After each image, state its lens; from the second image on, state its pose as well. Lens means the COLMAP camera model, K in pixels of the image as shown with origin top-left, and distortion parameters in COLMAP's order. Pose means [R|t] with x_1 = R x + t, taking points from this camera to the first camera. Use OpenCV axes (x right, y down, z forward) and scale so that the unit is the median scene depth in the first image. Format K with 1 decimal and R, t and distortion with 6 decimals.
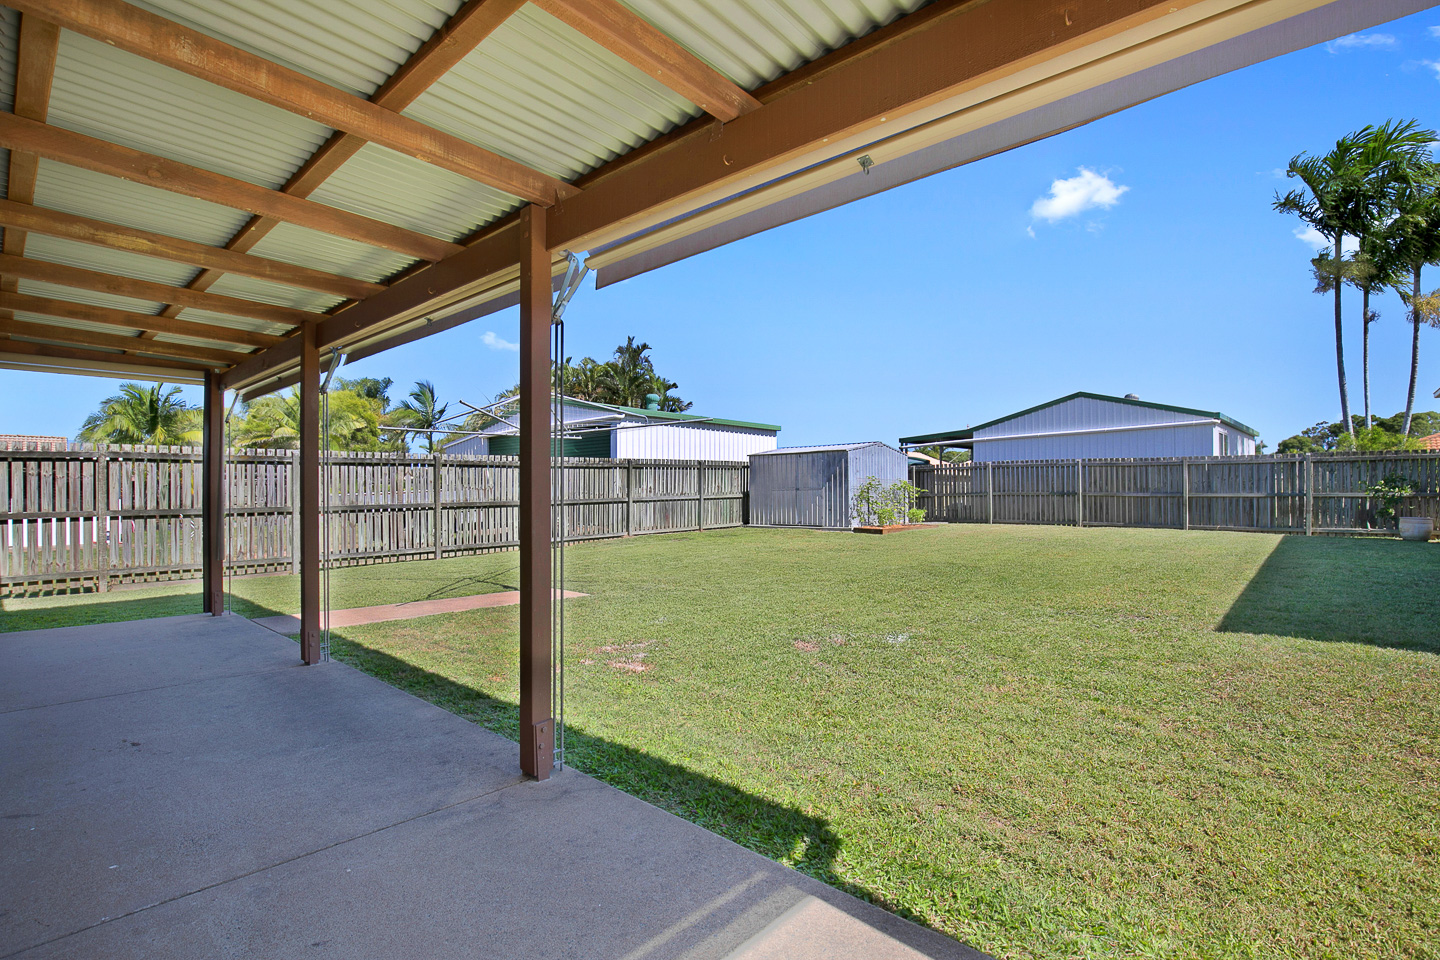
lens RADIAL K [[666.9, 0, 722.0], [0, 666.9, 488.2], [0, 0, 1]] dist [-0.022054, -0.000462]
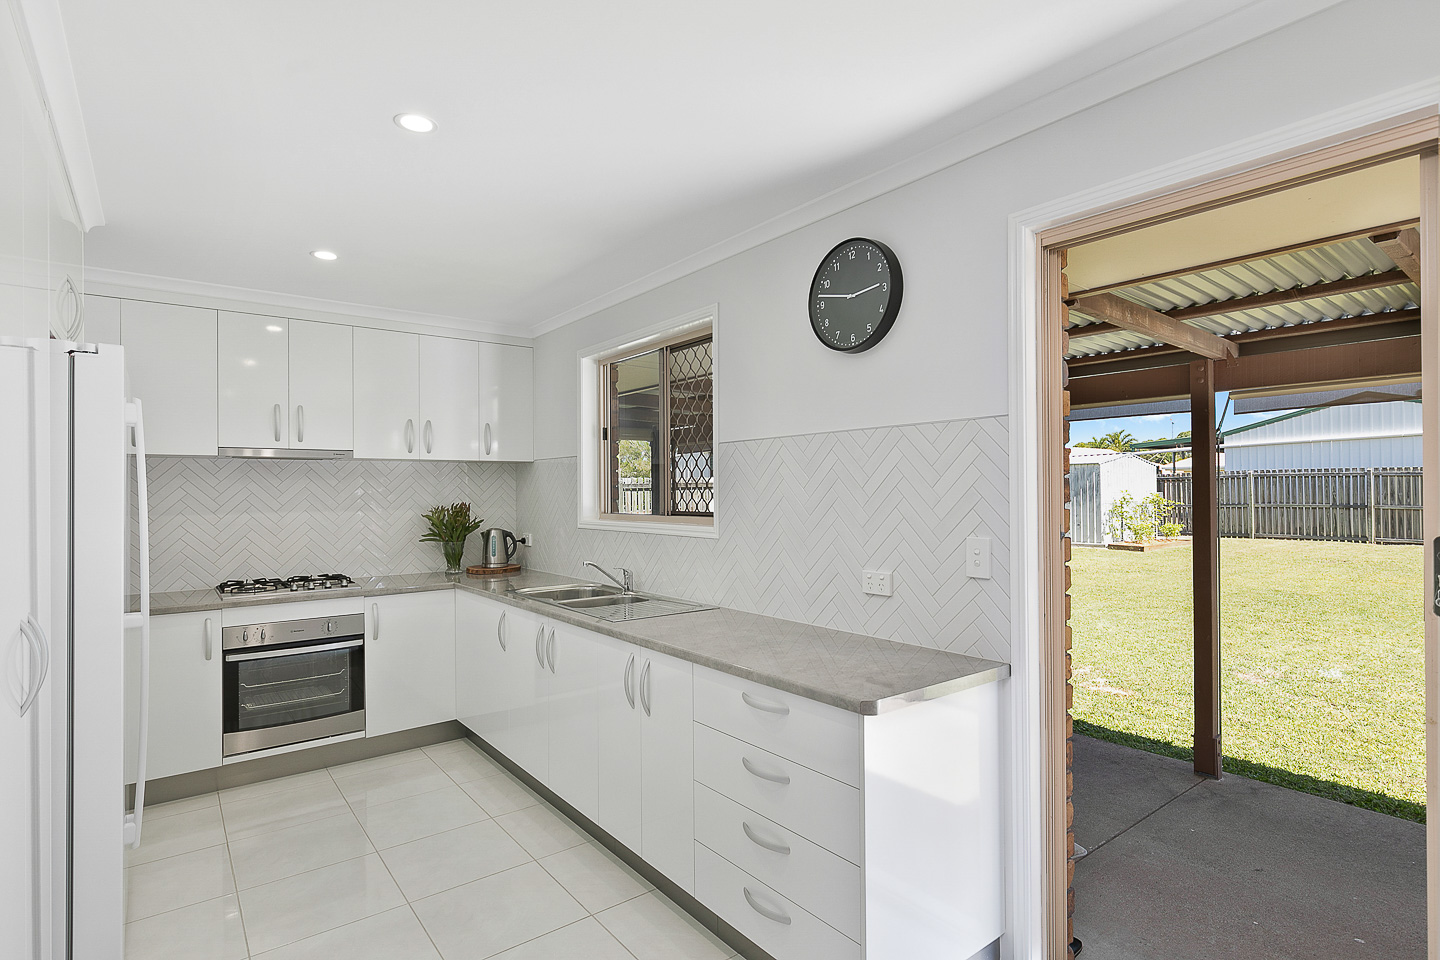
lens RADIAL K [[705.4, 0, 730.3], [0, 705.4, 486.5], [0, 0, 1]] dist [0.000685, -0.000010]
pose [[0.984515, -0.007297, -0.175146, -0.157428], [0.007336, 0.999973, -0.000423, -0.027216], [0.175144, -0.000868, 0.984542, -0.096434]]
